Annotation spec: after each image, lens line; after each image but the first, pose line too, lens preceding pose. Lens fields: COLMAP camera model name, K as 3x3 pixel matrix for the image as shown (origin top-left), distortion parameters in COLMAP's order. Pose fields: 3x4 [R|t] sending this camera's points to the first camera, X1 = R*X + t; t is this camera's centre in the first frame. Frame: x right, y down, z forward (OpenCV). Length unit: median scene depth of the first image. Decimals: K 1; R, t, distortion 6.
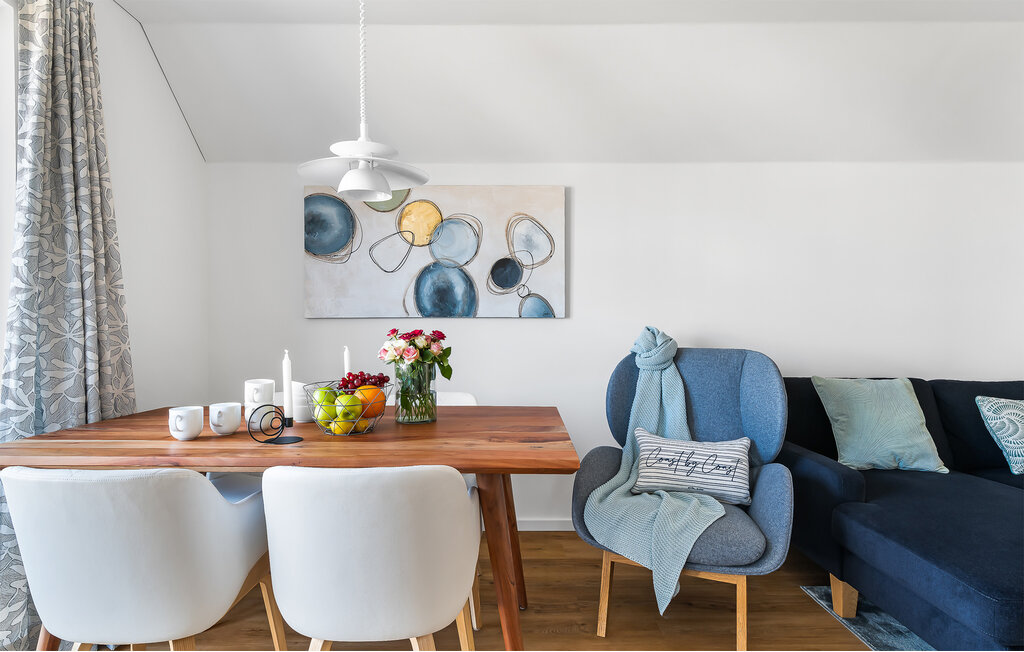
lens RADIAL K [[561.2, 0, 513.0], [0, 561.2, 329.4], [0, 0, 1]] dist [0.006265, 0.001964]
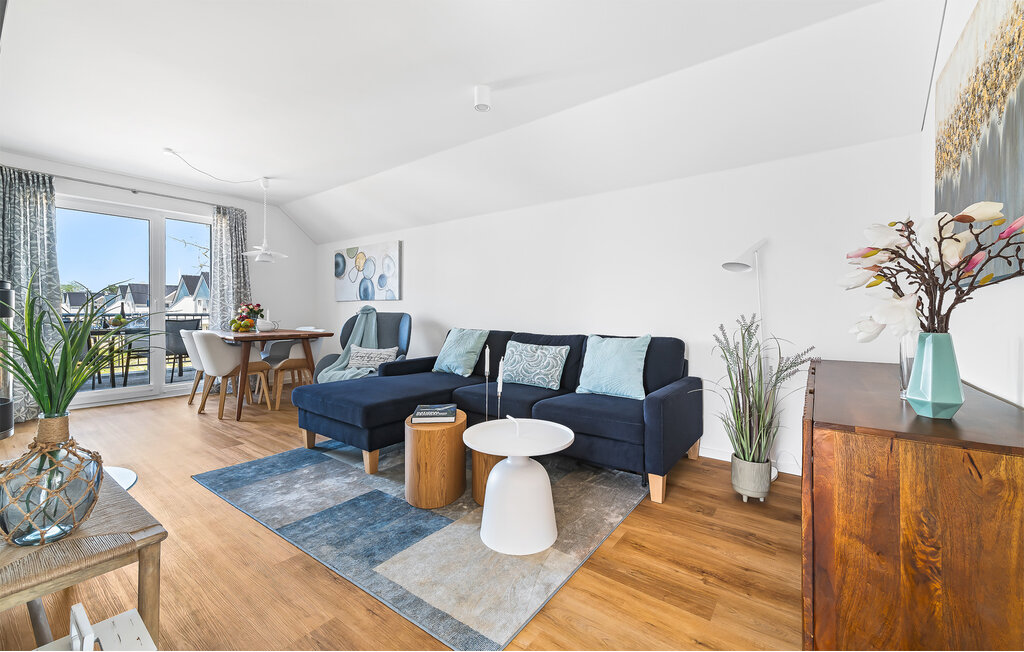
lens RADIAL K [[406.6, 0, 517.8], [0, 406.6, 311.1], [0, 0, 1]] dist [0.008528, -0.001772]
pose [[0.809520, -0.000840, -0.587091, 1.407262], [-0.003682, 0.999972, -0.006508, 0.031777], [0.587080, 0.007430, 0.809494, -0.016903]]
